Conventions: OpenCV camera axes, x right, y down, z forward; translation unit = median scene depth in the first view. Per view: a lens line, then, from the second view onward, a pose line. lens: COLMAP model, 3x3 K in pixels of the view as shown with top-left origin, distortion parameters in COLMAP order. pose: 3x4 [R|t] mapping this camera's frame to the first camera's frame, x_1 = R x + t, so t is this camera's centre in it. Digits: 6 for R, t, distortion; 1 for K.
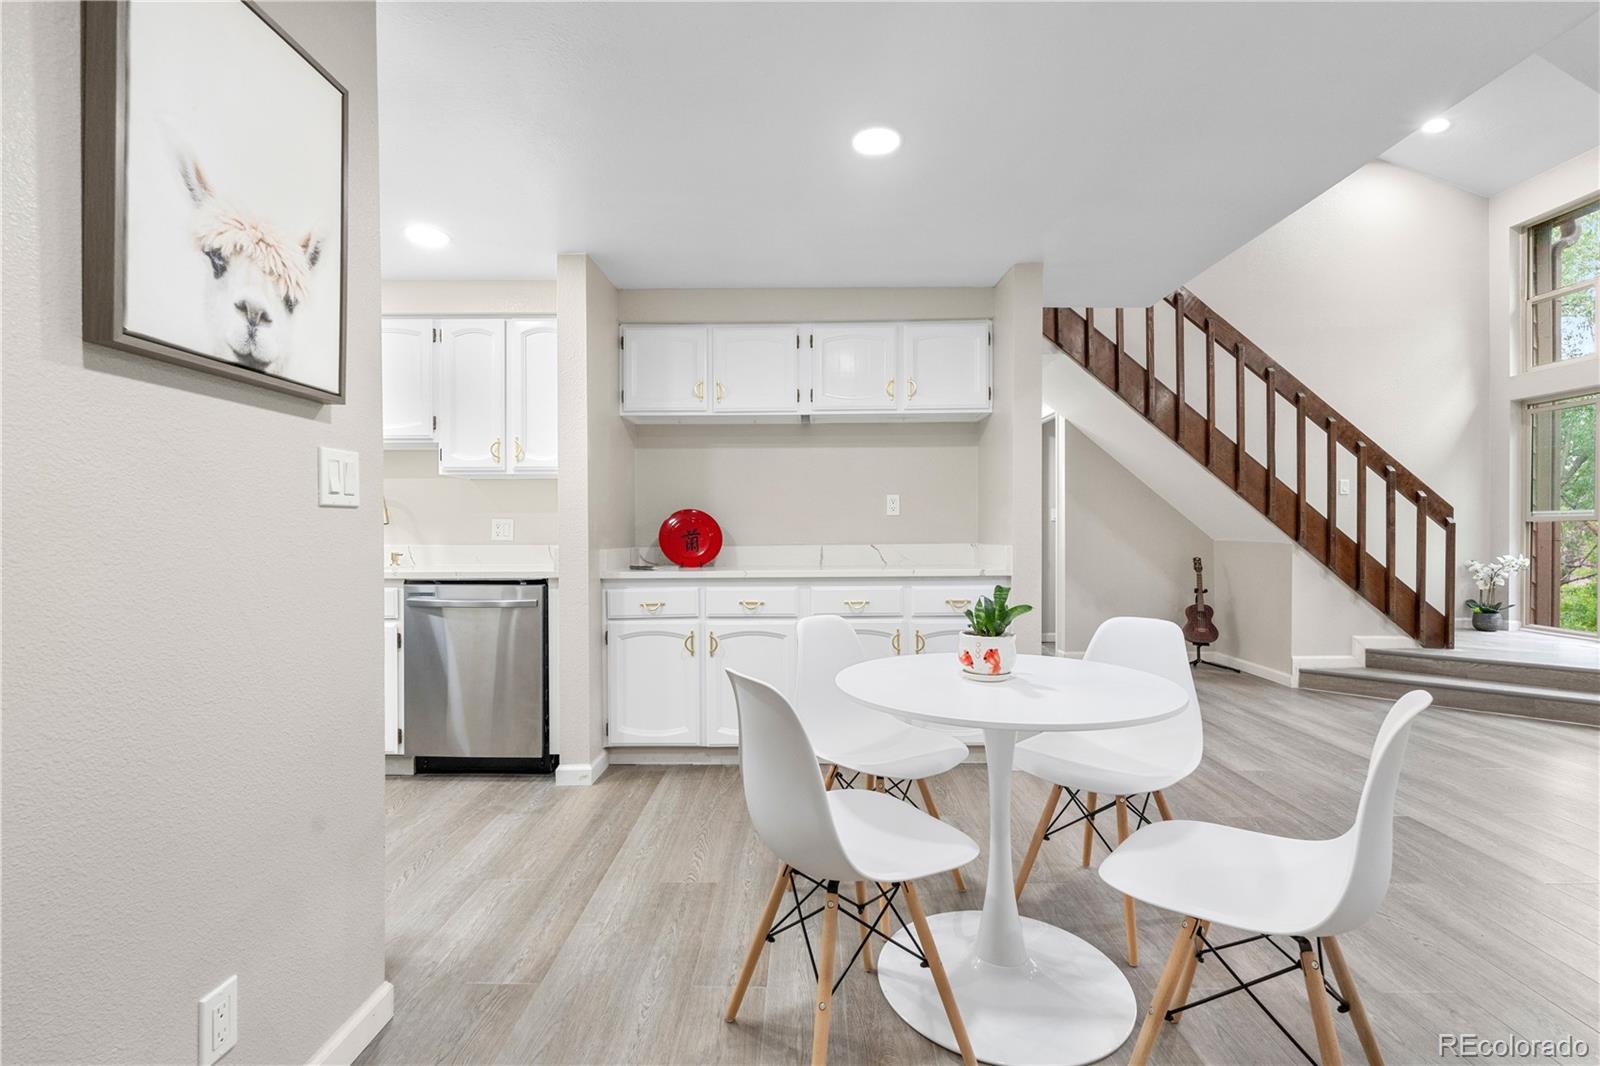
lens RADIAL K [[697.4, 0, 800.7], [0, 697.4, 536.1], [0, 0, 1]] dist [-0.008218, 0.002153]
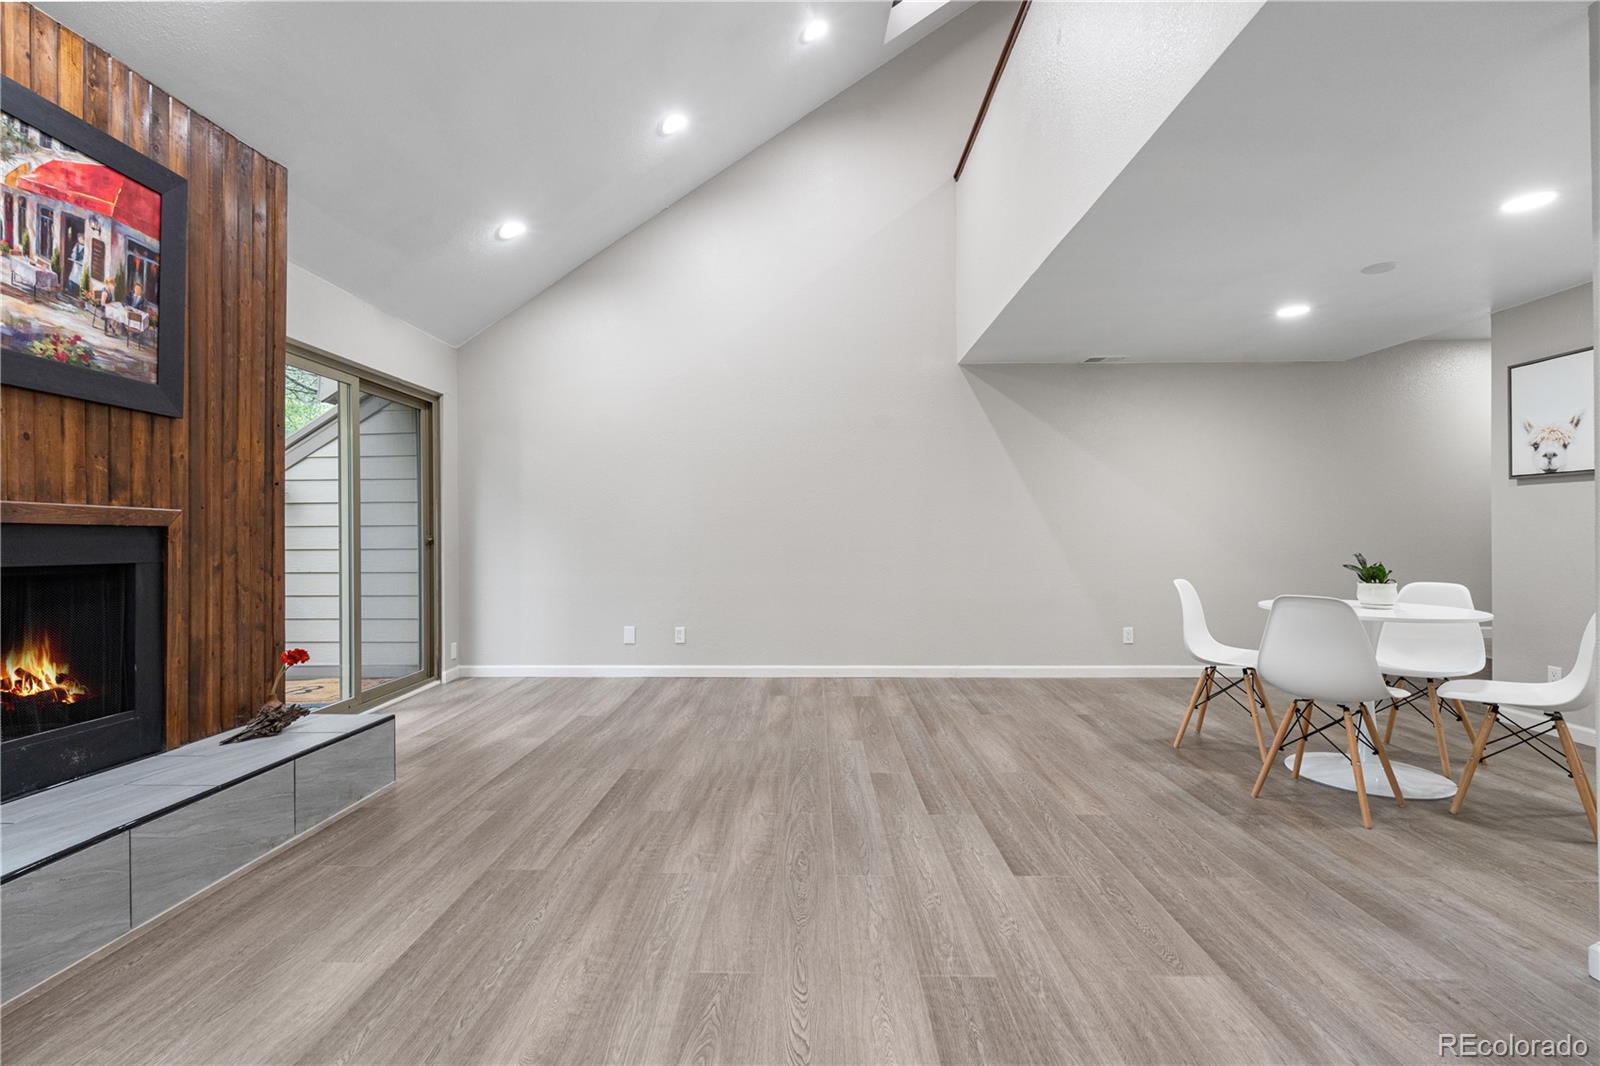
lens RADIAL K [[740.9, 0, 803.4], [0, 740.9, 533.2], [0, 0, 1]] dist [-0.012560, 0.004862]
pose [[-0.999977, 0.004927, -0.004589, 0.626656], [0.004893, 0.999960, 0.007436, -0.001841], [0.004626, 0.007414, -0.999962, 1.032608]]
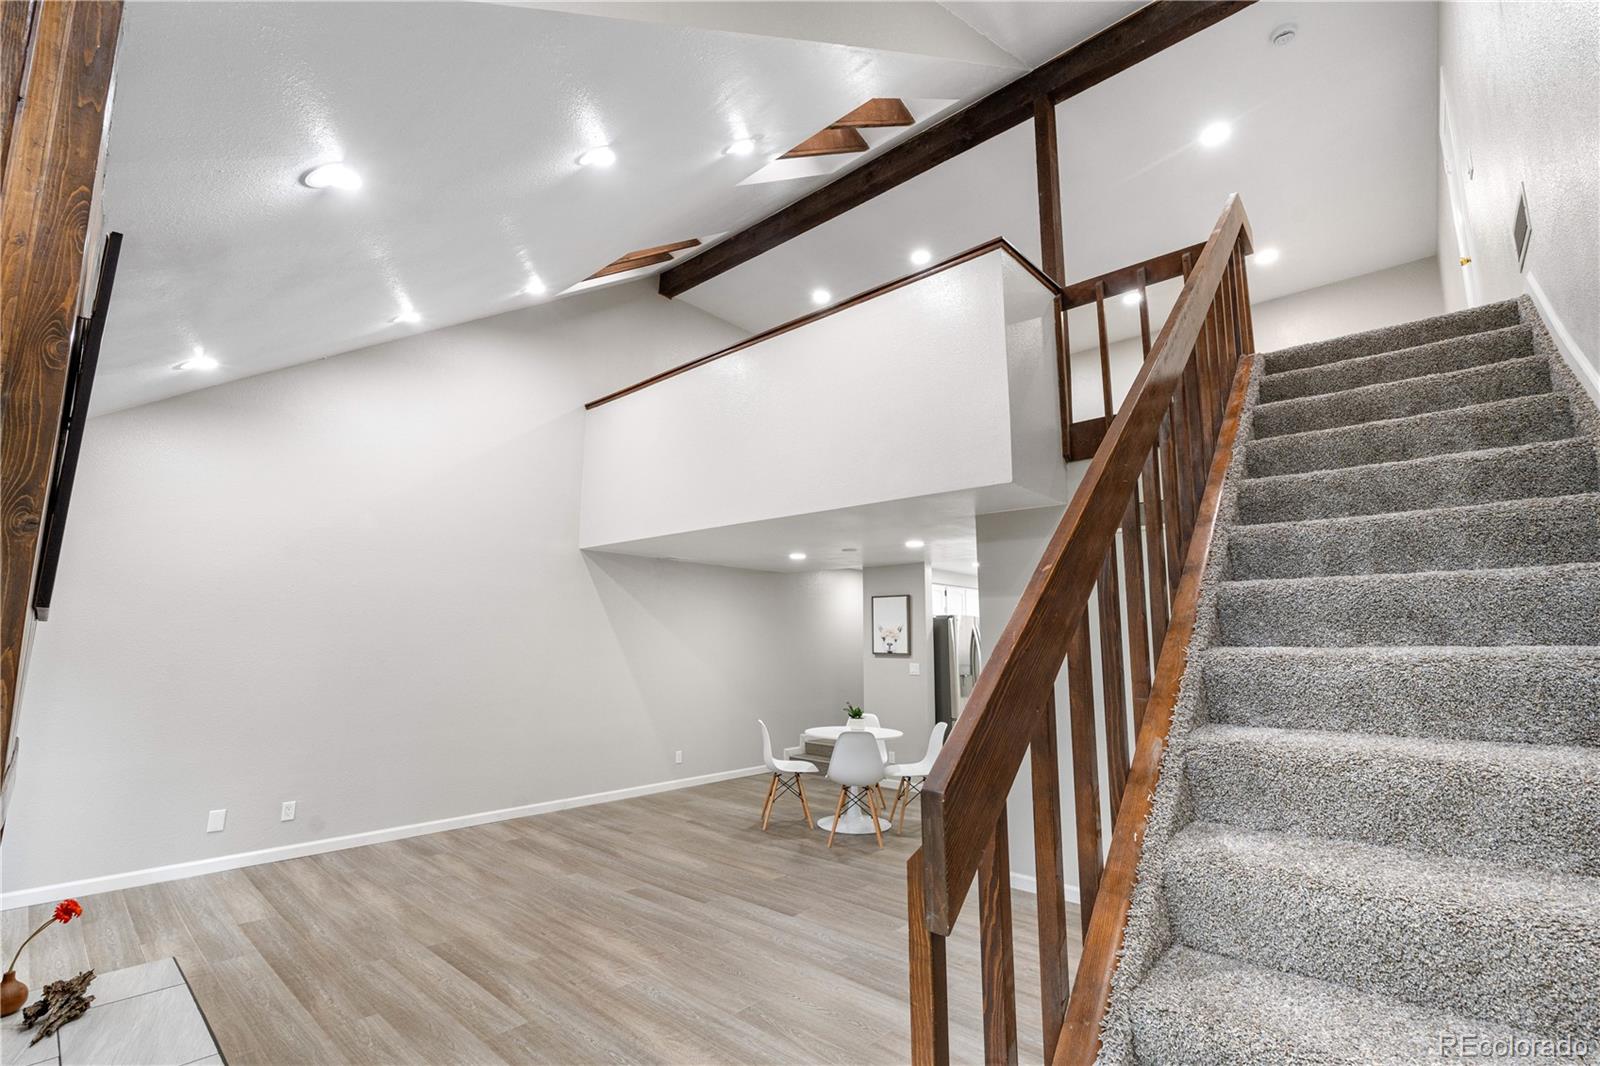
lens RADIAL K [[697.4, 0, 801.2], [0, 697.4, 533.4], [0, 0, 1]] dist [-0.008218, 0.002153]
pose [[-0.654235, -0.120996, -0.746549, 1.120415], [-0.008804, 0.988271, -0.152458, -0.082674], [0.756240, -0.093170, -0.647627, 1.110896]]
